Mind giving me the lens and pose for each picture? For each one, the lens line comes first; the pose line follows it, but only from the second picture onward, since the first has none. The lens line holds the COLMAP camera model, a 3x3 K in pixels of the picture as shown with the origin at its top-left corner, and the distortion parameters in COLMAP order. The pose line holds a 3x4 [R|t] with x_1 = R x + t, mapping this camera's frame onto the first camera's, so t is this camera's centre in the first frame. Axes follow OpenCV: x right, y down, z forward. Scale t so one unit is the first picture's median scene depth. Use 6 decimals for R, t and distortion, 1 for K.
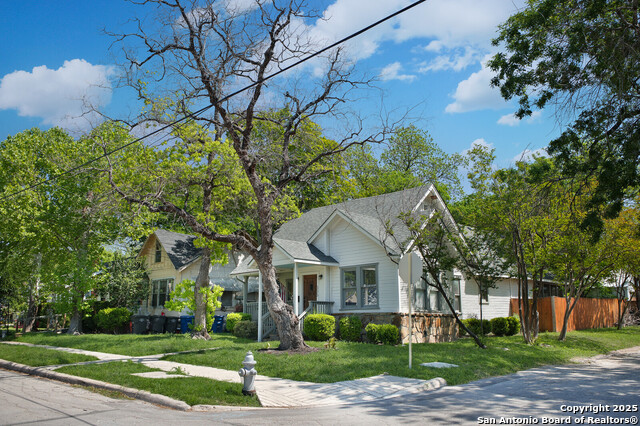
lens RADIAL K [[562.5, 0, 315.3], [0, 562.5, 213.3], [0, 0, 1]] dist [-0.009383, -0.002604]
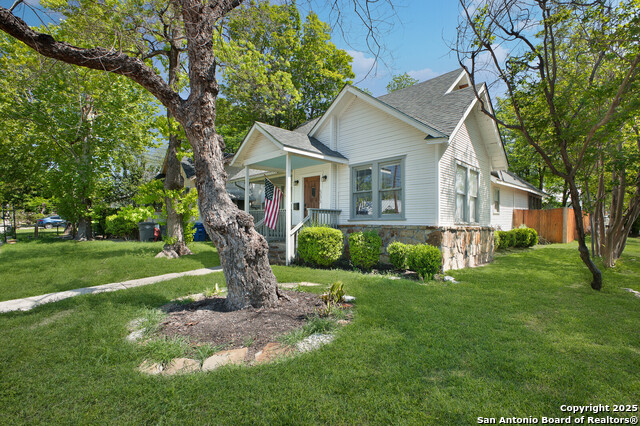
lens RADIAL K [[320.6, 0, 325.9], [0, 320.6, 212.3], [0, 0, 1]] dist [-0.023258, -0.000837]
pose [[0.999909, 0.009496, -0.009634, 0.016599], [-0.007871, 0.987634, 0.156577, 0.091667], [0.011002, -0.156487, 0.987619, 0.563656]]
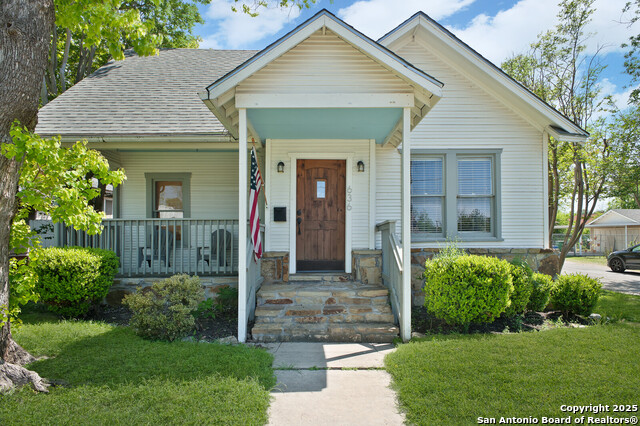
lens RADIAL K [[381.7, 0, 319.5], [0, 381.7, 230.4], [0, 0, 1]] dist [-0.004804, 0.000145]
pose [[0.686188, 0.019823, 0.727154, -0.227186], [-0.136150, 0.985463, 0.101615, 0.138574], [-0.714569, -0.168729, 0.678912, 0.828763]]
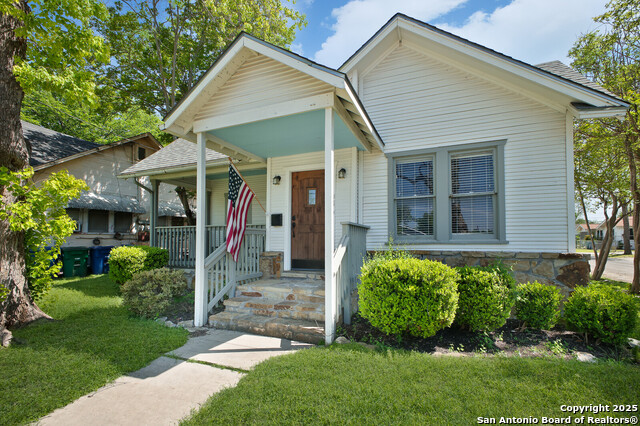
lens RADIAL K [[292.6, 0, 317.6], [0, 292.6, 231.2], [0, 0, 1]] dist [0.000351, 0.000303]
pose [[0.920675, 0.021847, 0.389719, -0.103446], [-0.078974, 0.988209, 0.131171, 0.132614], [-0.382258, -0.151543, 0.911544, 0.793446]]
